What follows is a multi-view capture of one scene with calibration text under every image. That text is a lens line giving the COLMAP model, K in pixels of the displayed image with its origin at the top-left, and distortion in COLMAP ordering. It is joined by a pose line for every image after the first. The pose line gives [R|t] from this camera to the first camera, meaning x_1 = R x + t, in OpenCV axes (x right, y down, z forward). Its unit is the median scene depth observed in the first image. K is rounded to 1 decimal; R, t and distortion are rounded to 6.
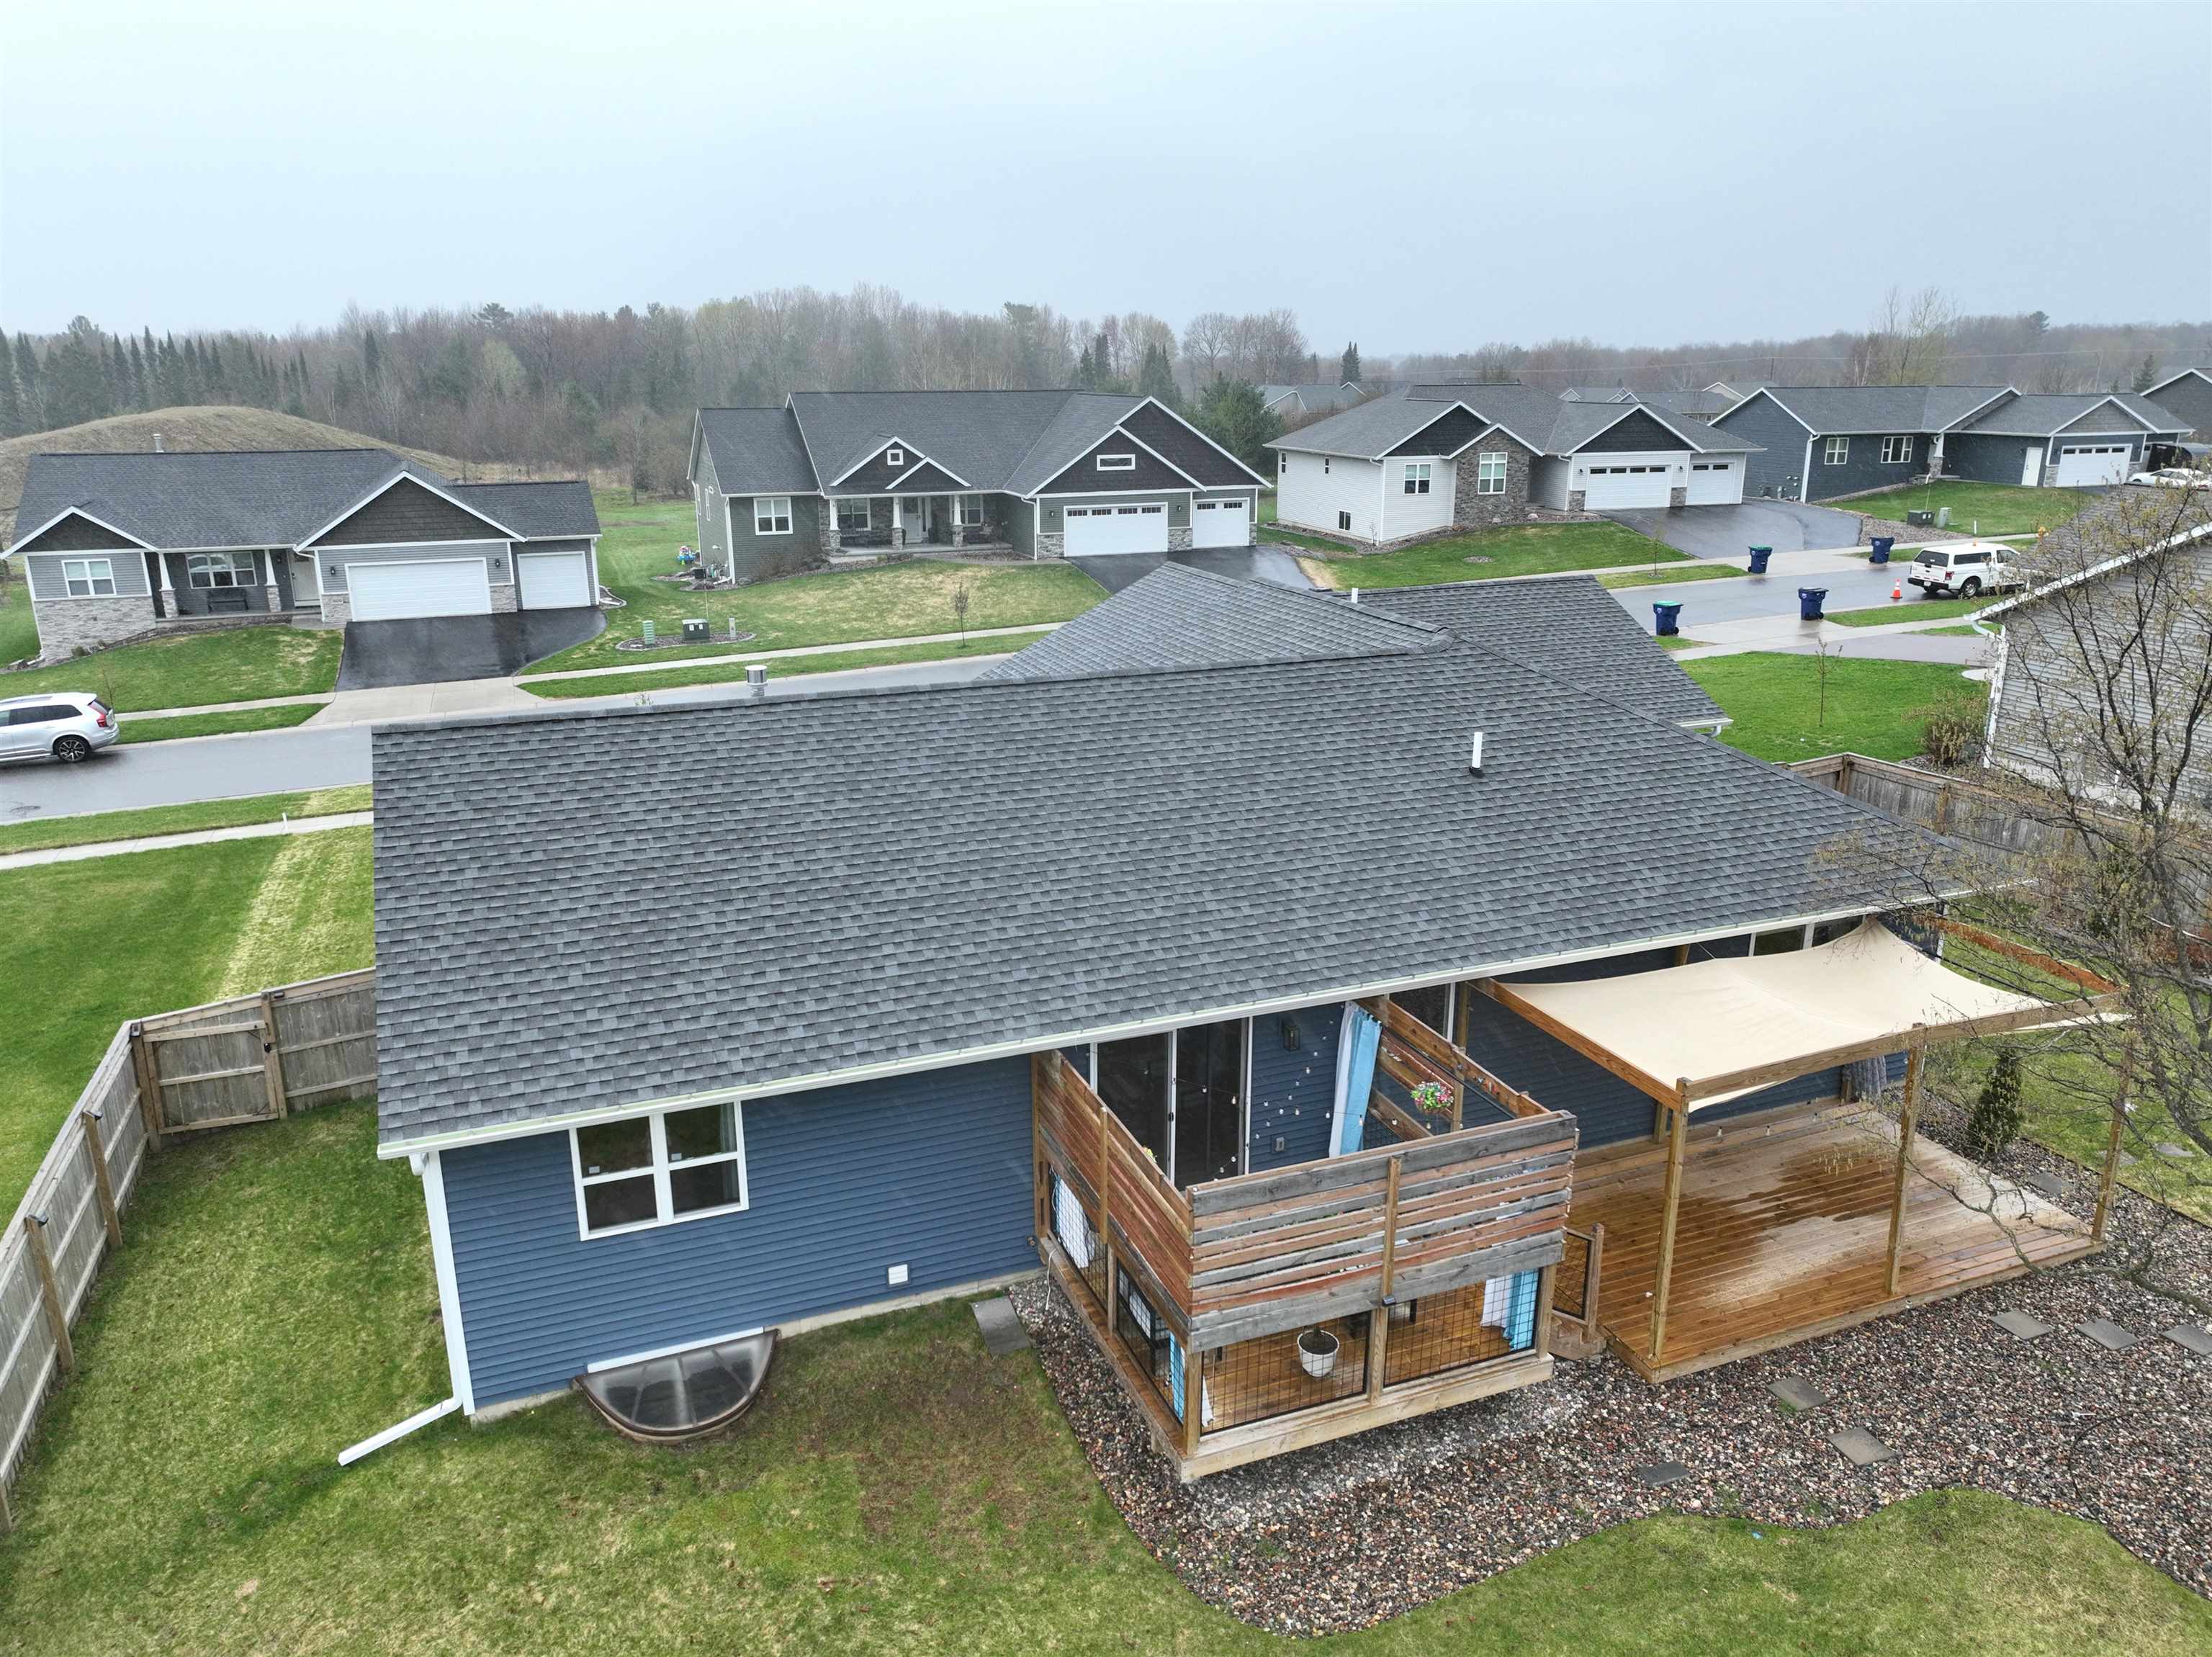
lens RADIAL K [[1553.6, 0, 1104.5], [0, 1553.6, 826.3], [0, 0, 1]] dist [-0.000900, 0.014968]
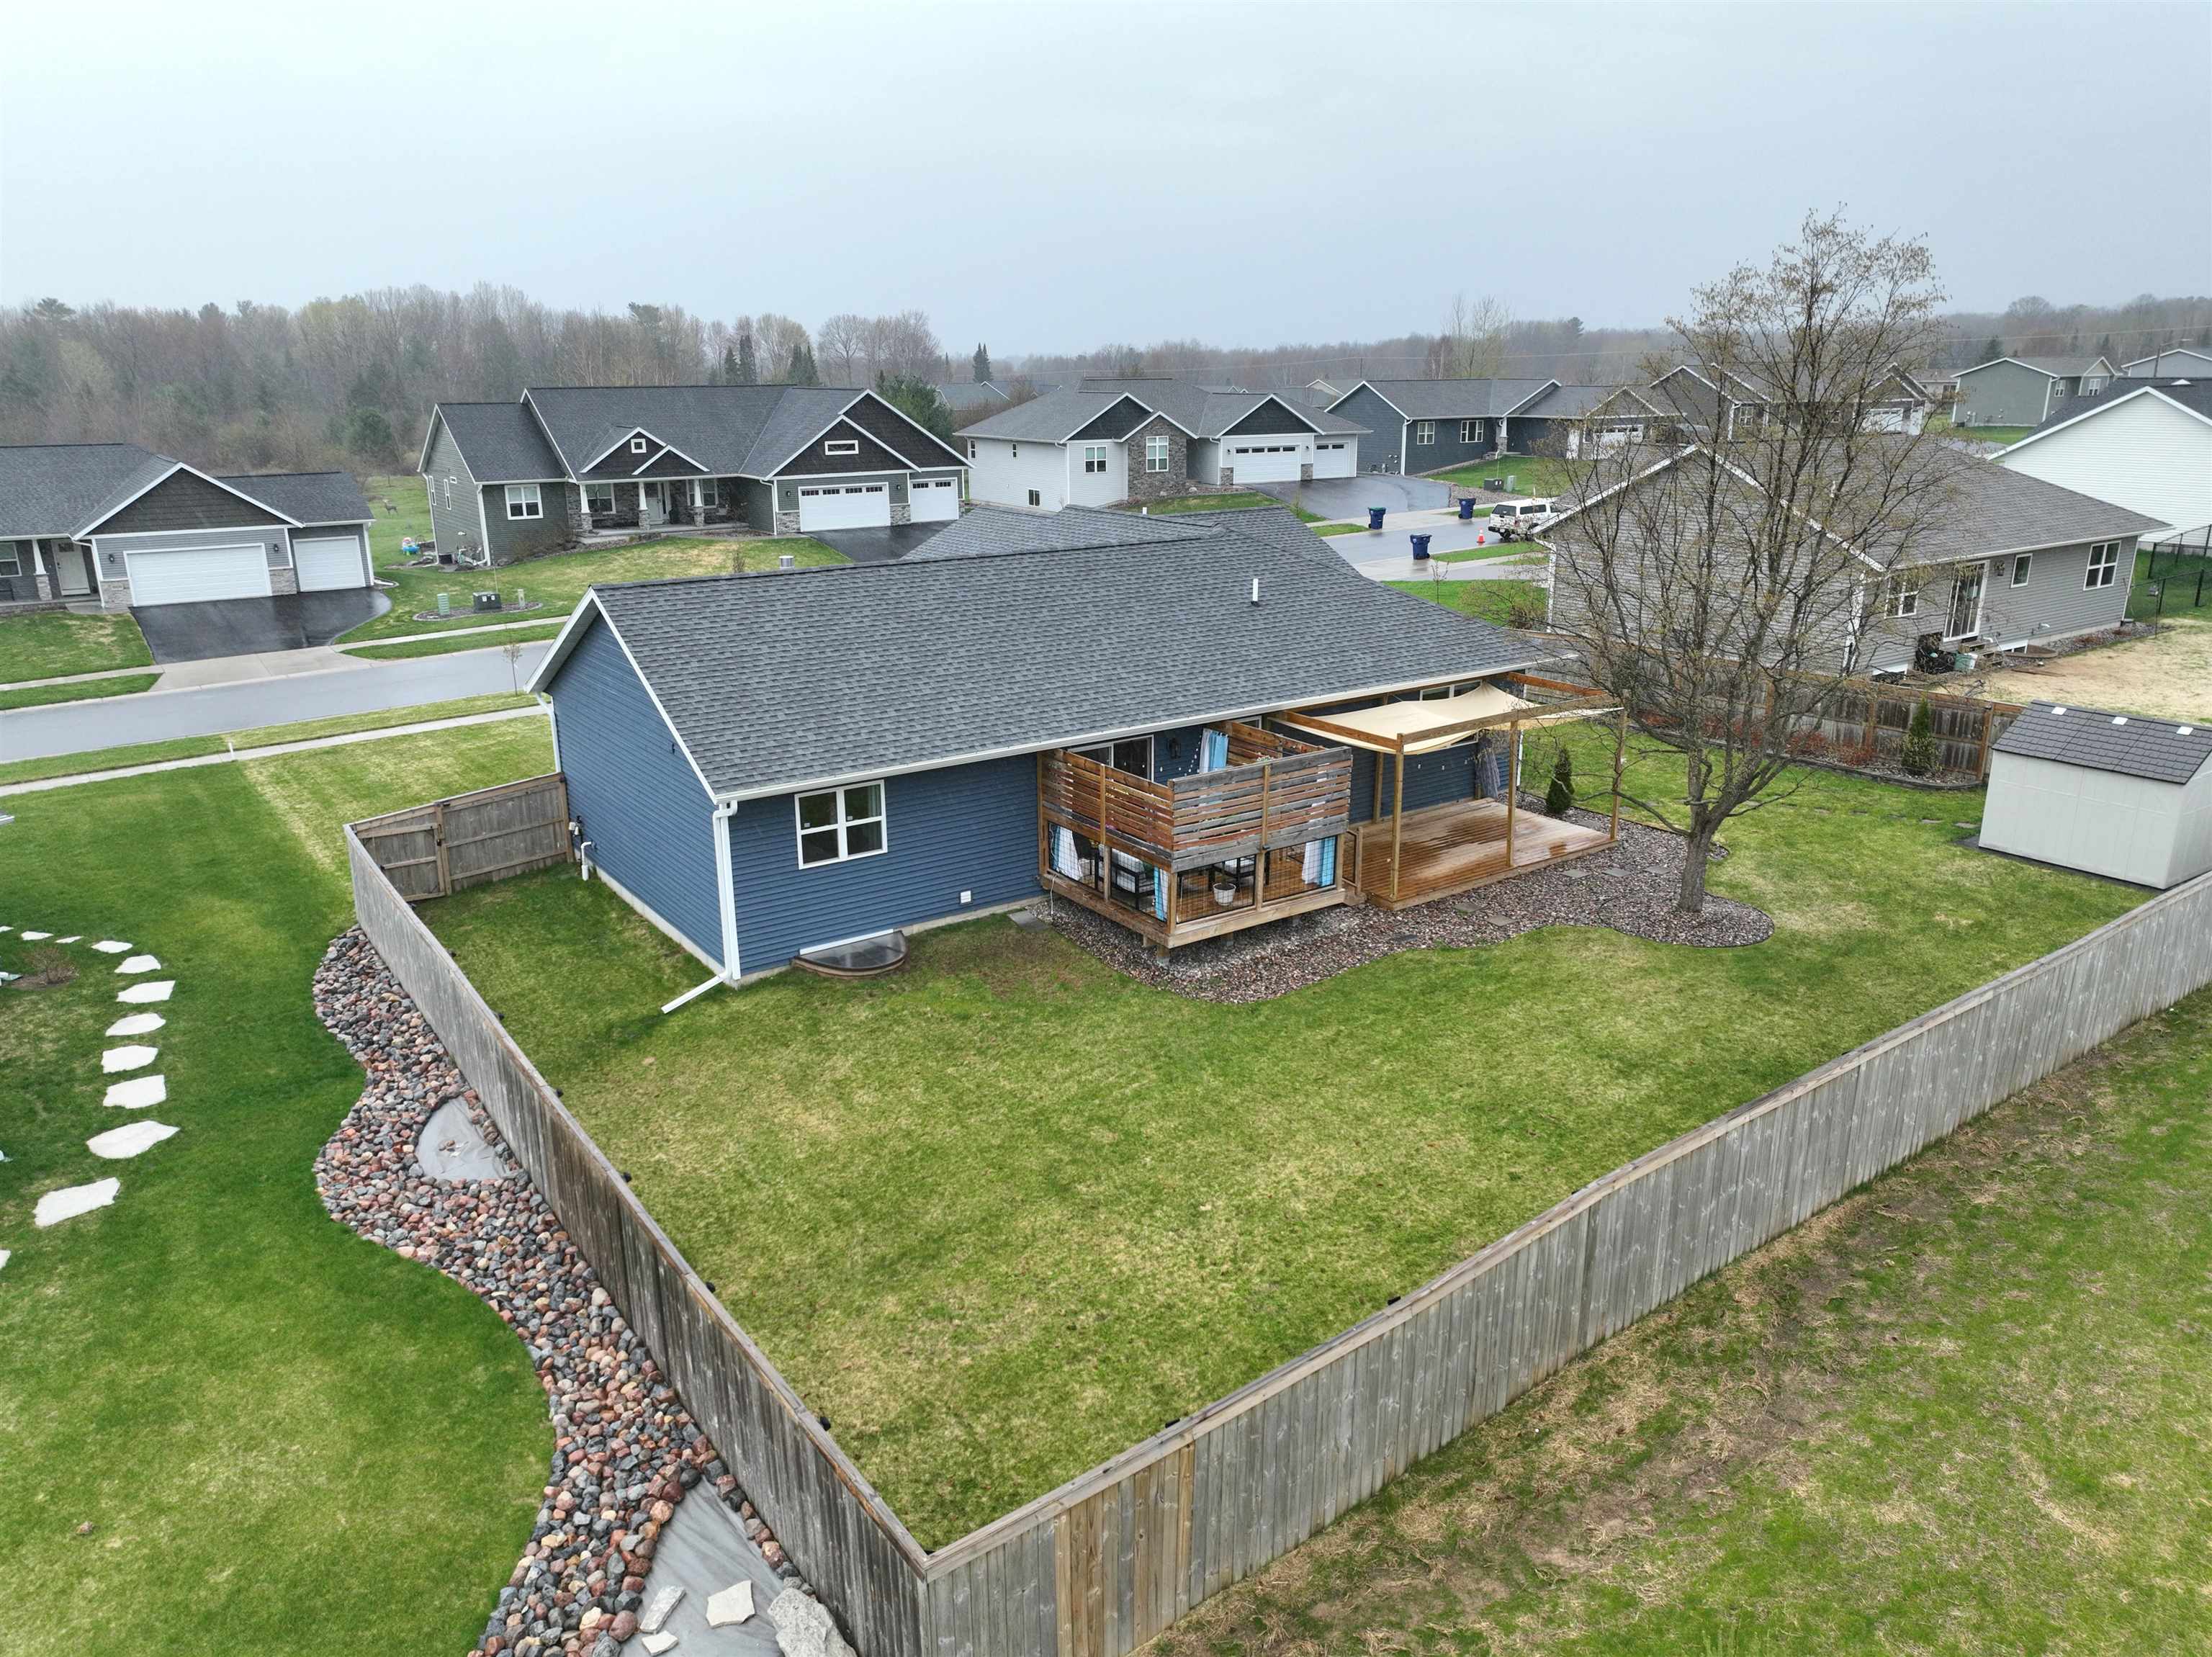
lens RADIAL K [[1553.6, 0, 1104.5], [0, 1553.6, 826.3], [0, 0, 1]] dist [-0.000900, 0.014968]
pose [[0.972134, -0.069507, 0.223886, -0.079579], [0.069702, 0.997543, 0.007042, 0.047298], [-0.223825, 0.008759, 0.974590, -0.147154]]
